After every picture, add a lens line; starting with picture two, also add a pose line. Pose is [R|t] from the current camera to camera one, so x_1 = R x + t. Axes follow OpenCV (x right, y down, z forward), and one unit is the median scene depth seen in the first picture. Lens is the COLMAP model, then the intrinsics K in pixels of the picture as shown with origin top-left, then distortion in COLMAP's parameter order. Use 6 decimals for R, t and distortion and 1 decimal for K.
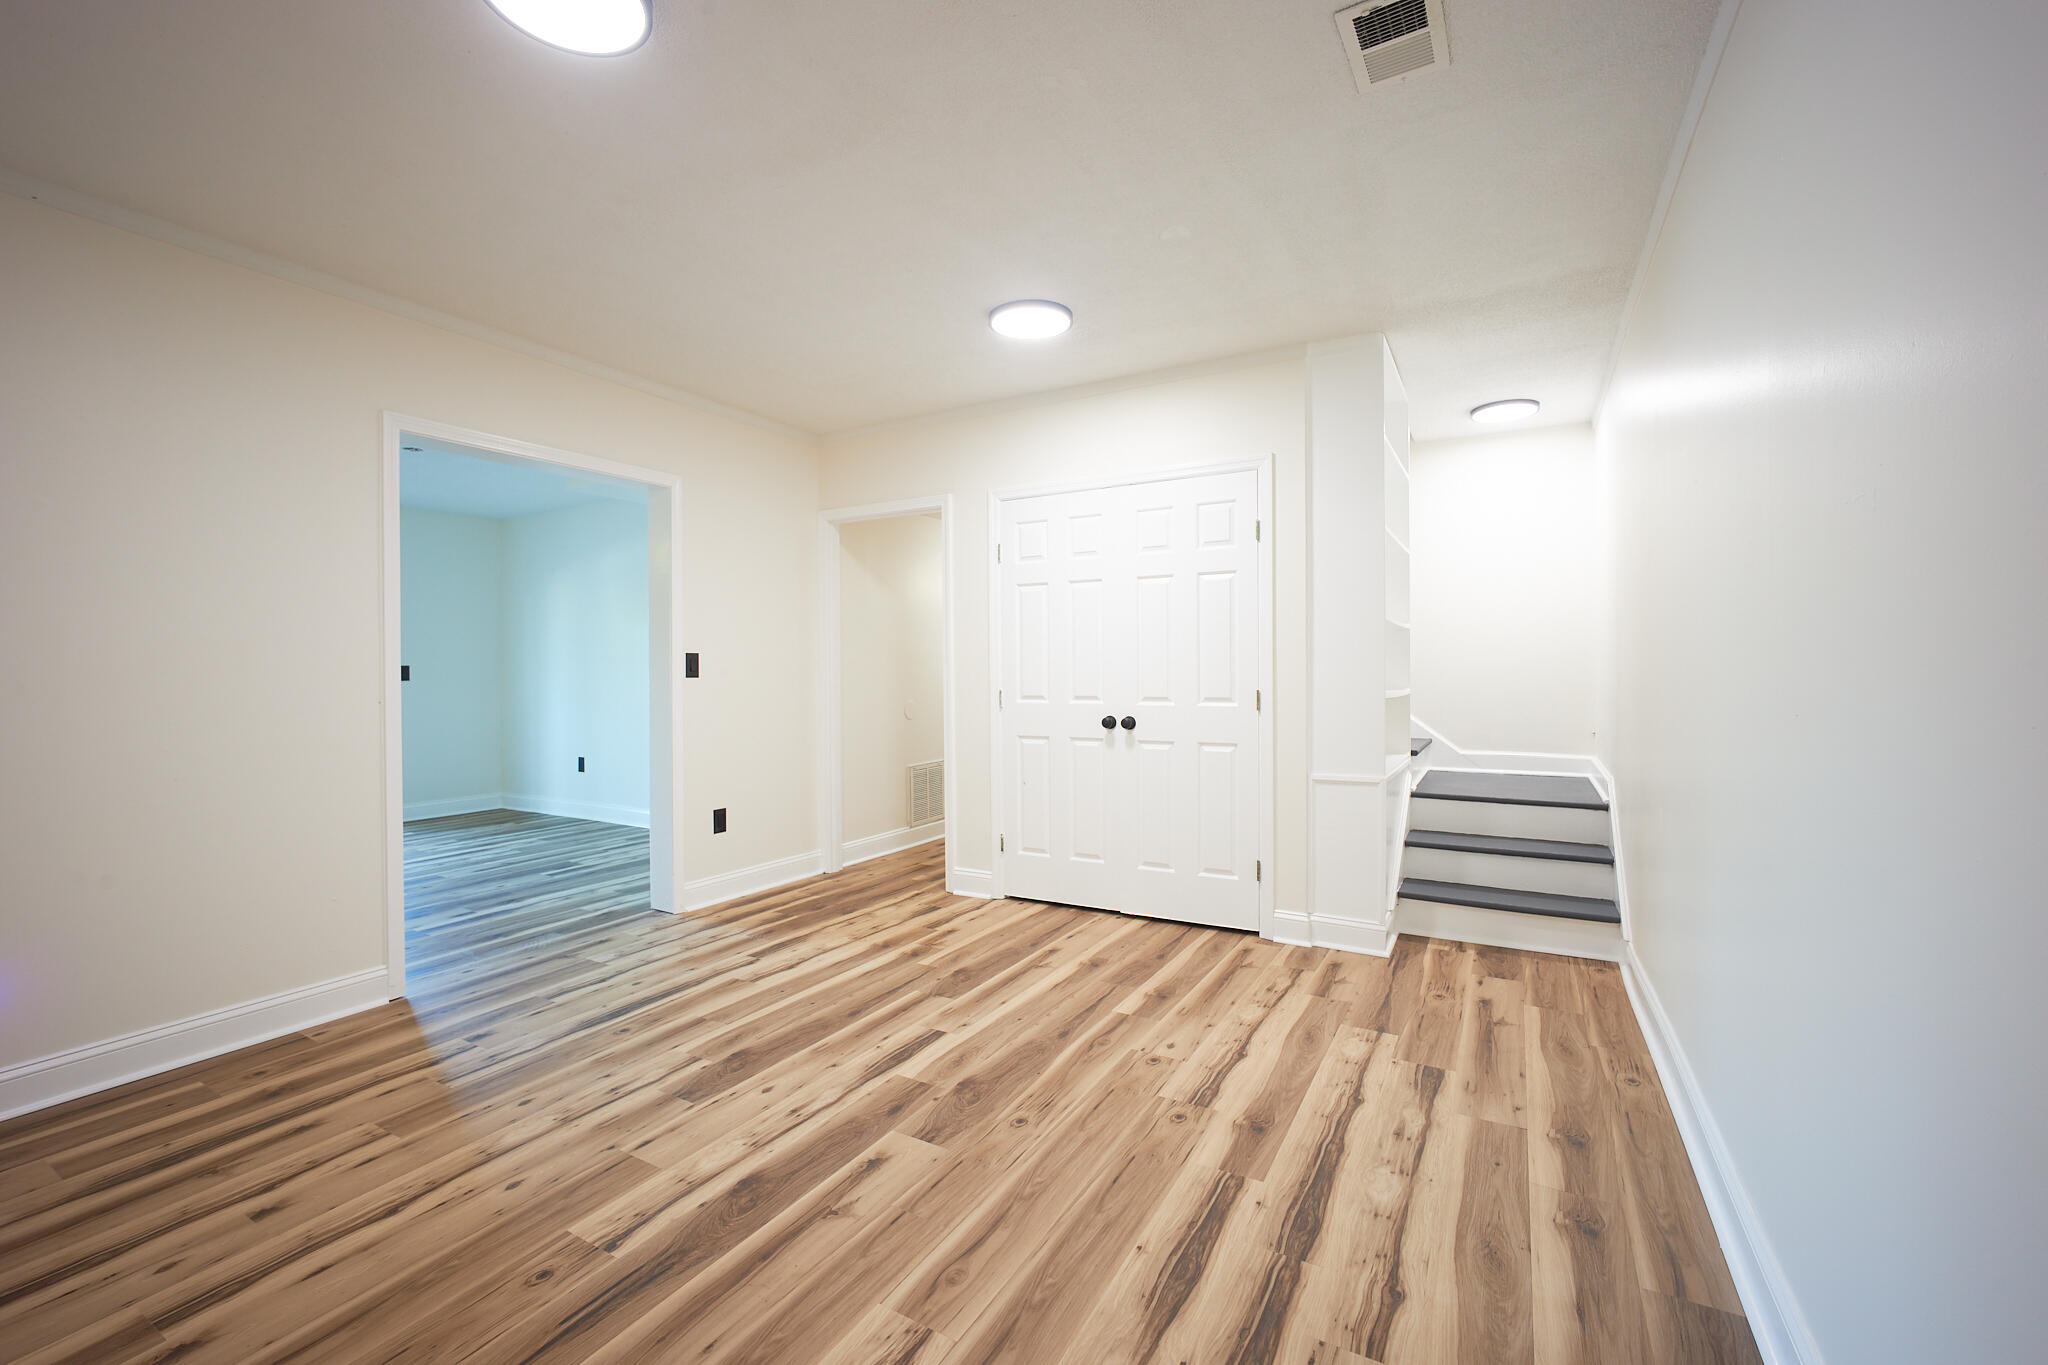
lens RADIAL K [[861.3, 0, 1028.3], [0, 861.3, 680.2], [0, 0, 1]] dist [-0.031517, 0.012906]
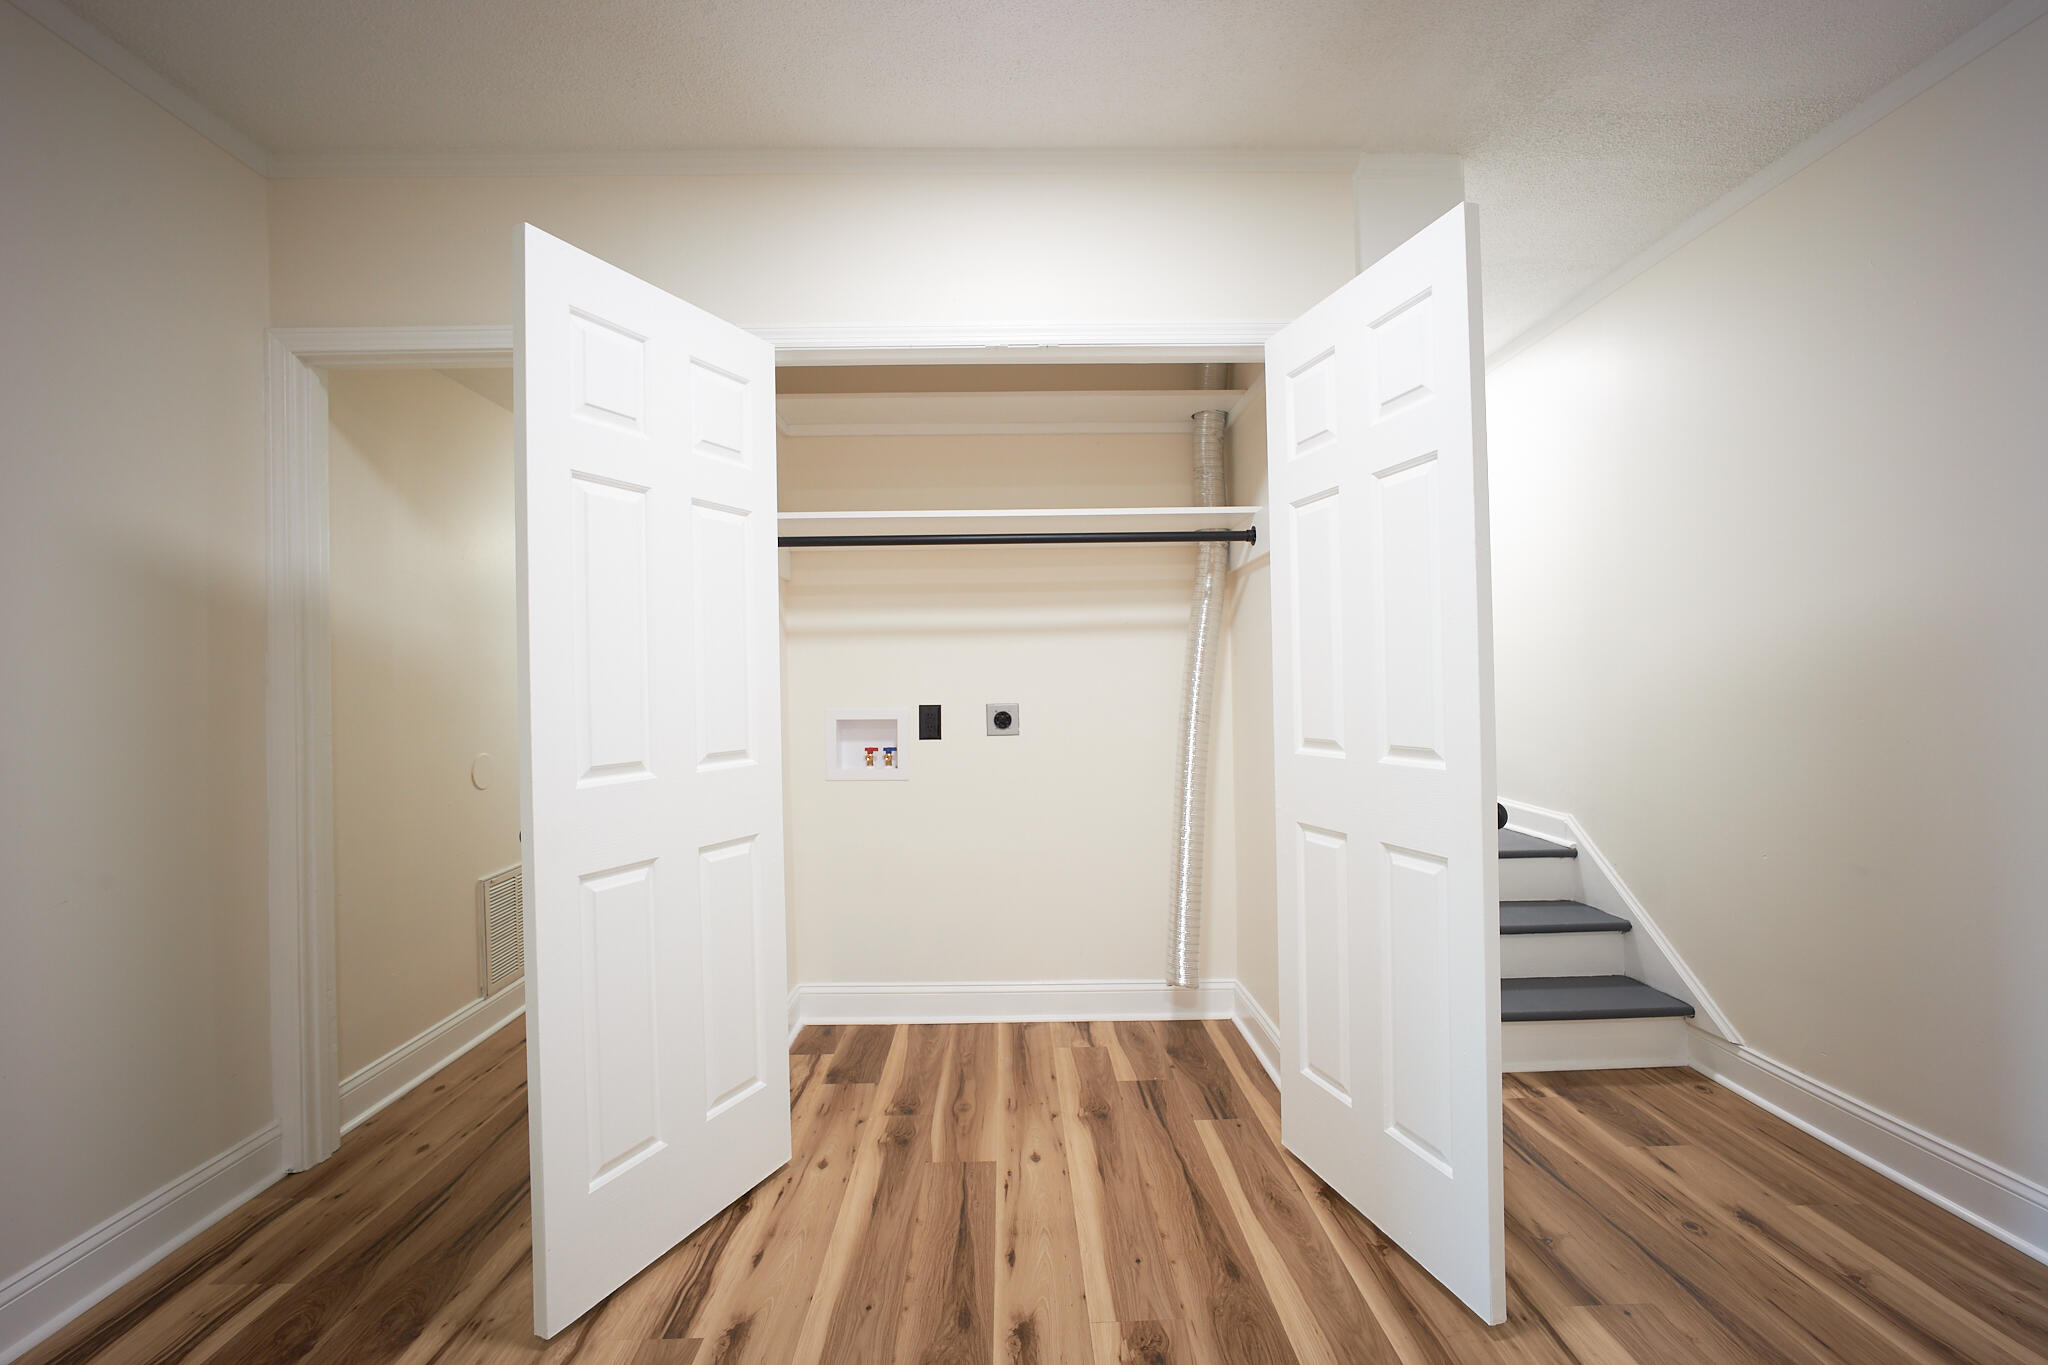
lens RADIAL K [[861.3, 0, 1028.3], [0, 861.3, 680.2], [0, 0, 1]] dist [-0.031517, 0.012906]
pose [[0.857078, -0.007857, 0.515126, -0.175798], [0.019198, 0.999676, -0.016694, -0.010337], [-0.514828, 0.024197, 0.856952, 0.569348]]
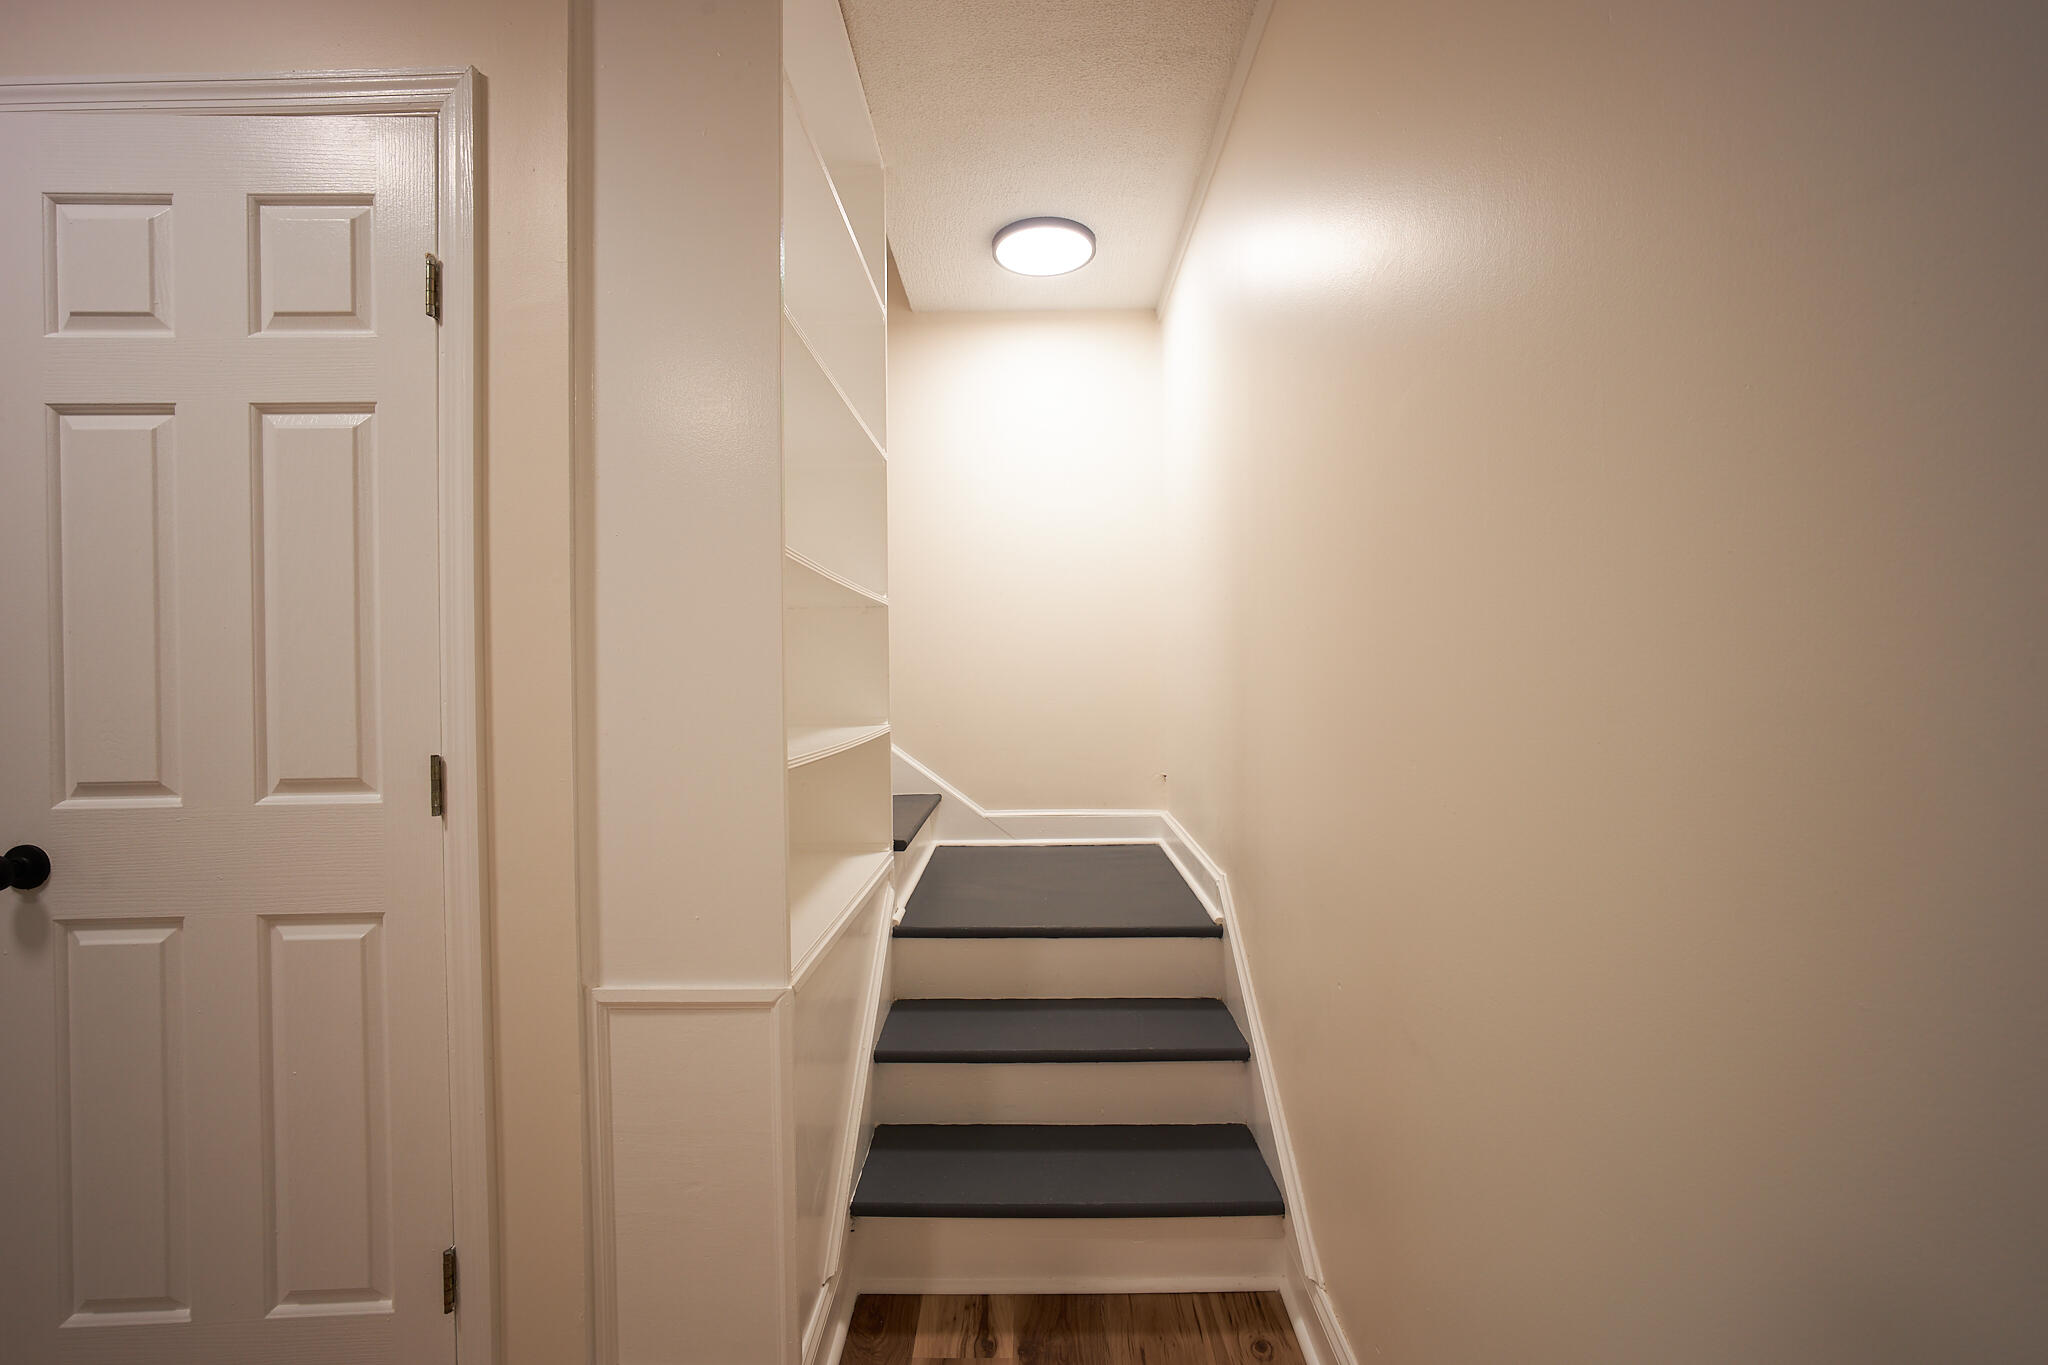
lens RADIAL K [[861.3, 0, 1028.3], [0, 861.3, 680.2], [0, 0, 1]] dist [-0.031517, 0.012906]
pose [[0.870271, -0.008515, 0.492500, 0.294941], [0.011723, 0.999925, -0.003428, -0.013794], [-0.492434, 0.008757, 0.870306, 0.569100]]
